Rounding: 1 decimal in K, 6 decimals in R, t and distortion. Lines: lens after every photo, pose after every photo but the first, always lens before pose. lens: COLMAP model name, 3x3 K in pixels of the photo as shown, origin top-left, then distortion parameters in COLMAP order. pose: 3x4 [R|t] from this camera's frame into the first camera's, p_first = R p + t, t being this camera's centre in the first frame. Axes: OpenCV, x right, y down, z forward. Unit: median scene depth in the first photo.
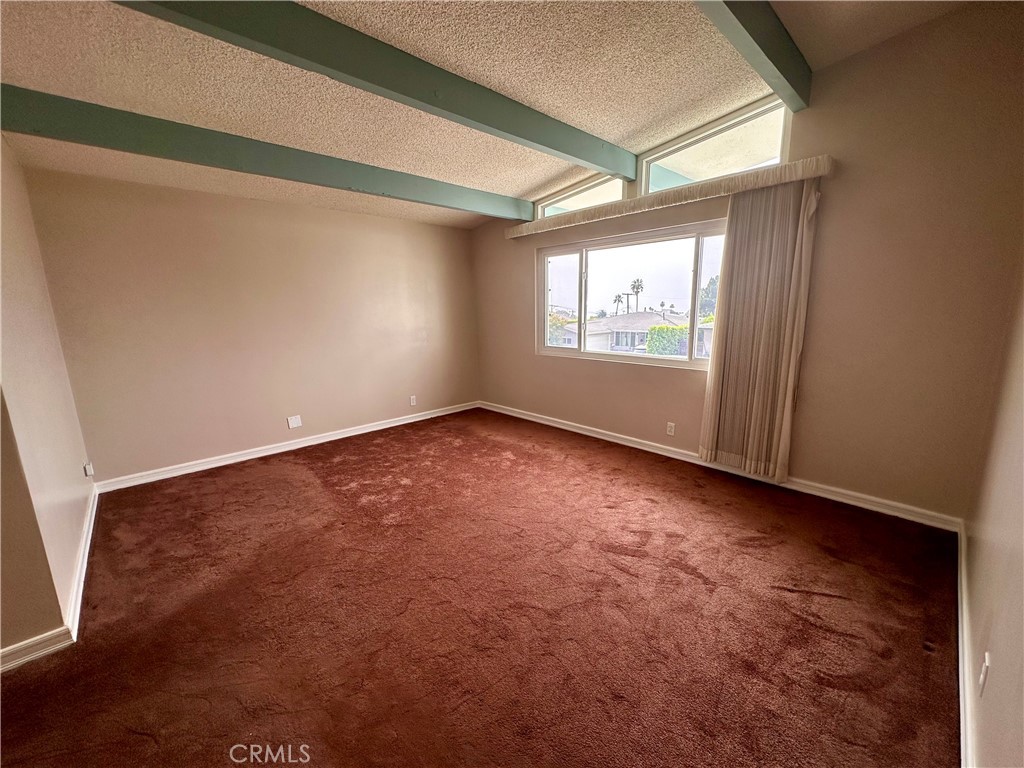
lens RADIAL K [[409.1, 0, 518.1], [0, 409.1, 385.5], [0, 0, 1]] dist [-0.004502, 0.001242]
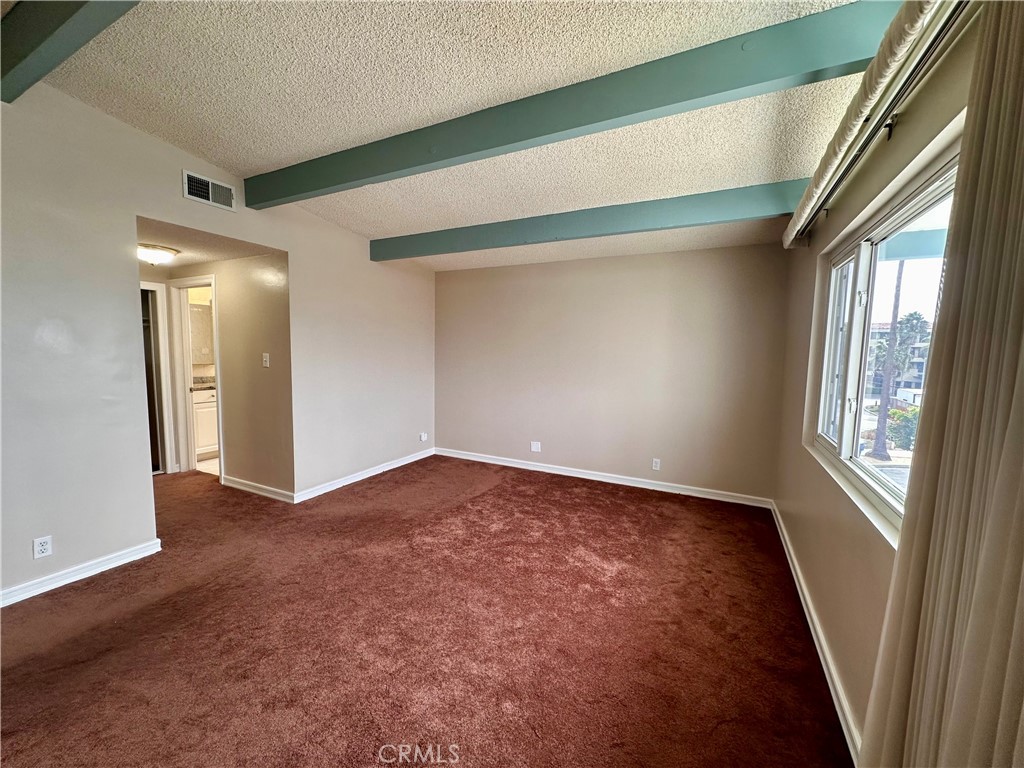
lens RADIAL K [[409.1, 0, 506.4], [0, 409.1, 385.3], [0, 0, 1]] dist [-0.004502, 0.001242]
pose [[0.338321, 0.111573, -0.934393, 0.533637], [-0.206060, 0.977632, 0.042127, -0.123843], [0.918193, 0.178288, 0.353744, 0.541270]]
